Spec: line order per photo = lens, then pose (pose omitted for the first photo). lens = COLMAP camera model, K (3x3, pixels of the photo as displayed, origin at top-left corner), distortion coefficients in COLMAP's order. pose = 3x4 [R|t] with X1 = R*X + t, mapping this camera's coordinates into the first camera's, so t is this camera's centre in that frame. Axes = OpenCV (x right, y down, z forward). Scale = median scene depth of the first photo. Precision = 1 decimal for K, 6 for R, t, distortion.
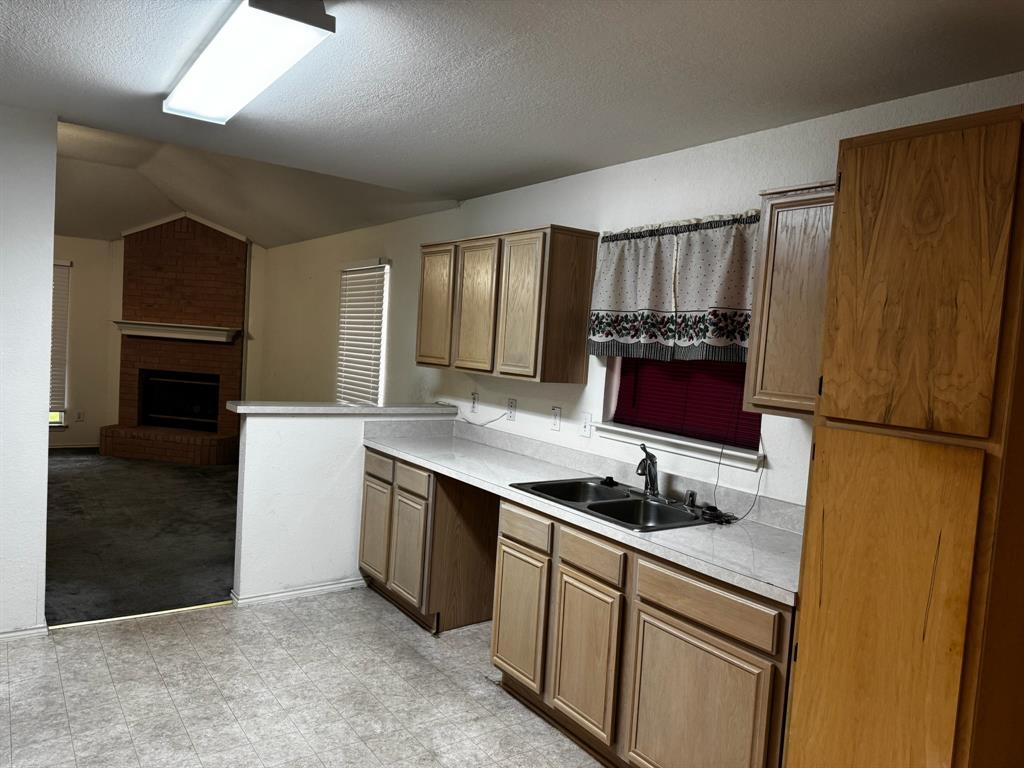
lens RADIAL K [[721.0, 0, 515.6], [0, 721.0, 375.5], [0, 0, 1]] dist [0.070338, -0.089073]
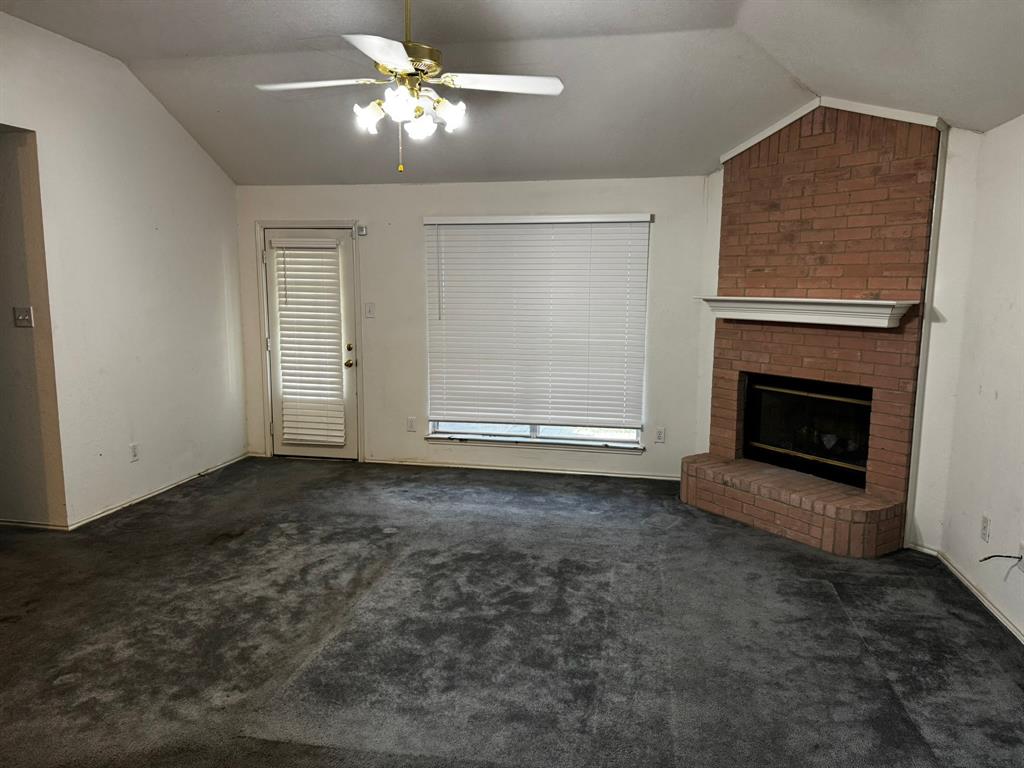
lens RADIAL K [[721.0, 0, 483.1], [0, 721.0, 394.4], [0, 0, 1]] dist [0.070338, -0.089073]
pose [[0.652298, 0.053502, -0.756072, -0.435787], [0.007797, 0.996979, 0.077276, -0.096055], [0.757922, -0.056302, 0.649911, 1.004566]]
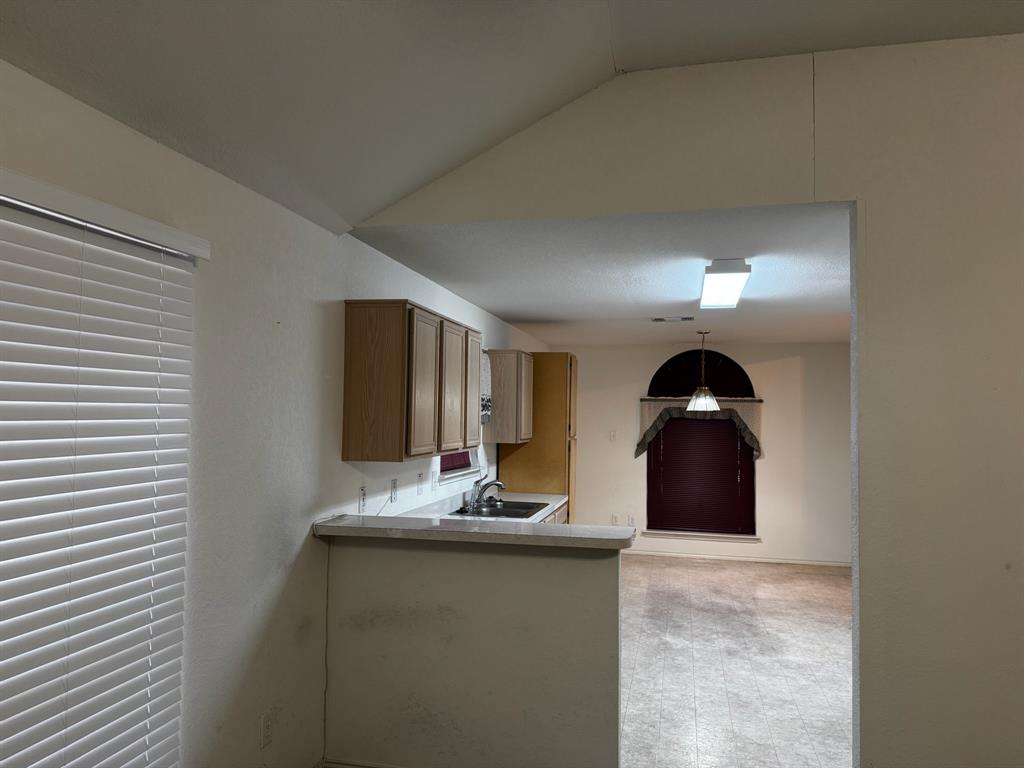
lens RADIAL K [[721.0, 0, 513.4], [0, 721.0, 383.4], [0, 0, 1]] dist [0.070338, -0.089073]
pose [[-0.660518, -0.047352, 0.749316, -0.976138], [-0.028827, 0.998873, 0.037711, -0.160358], [-0.750257, 0.003308, -0.661138, 1.808998]]
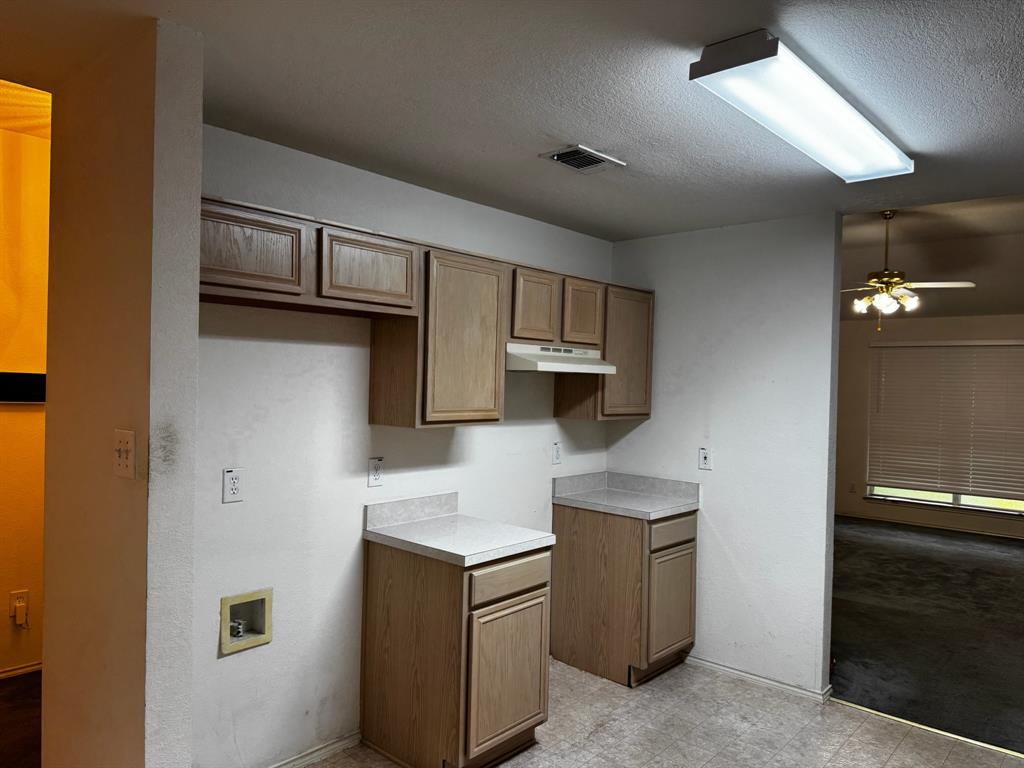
lens RADIAL K [[721.0, 0, 515.4], [0, 721.0, 379.0], [0, 0, 1]] dist [0.070338, -0.089073]
pose [[0.232694, -0.058559, -0.970785, 0.292425], [-0.056409, 0.995693, -0.073583, -0.004118], [0.970913, 0.071883, 0.228389, 0.297267]]
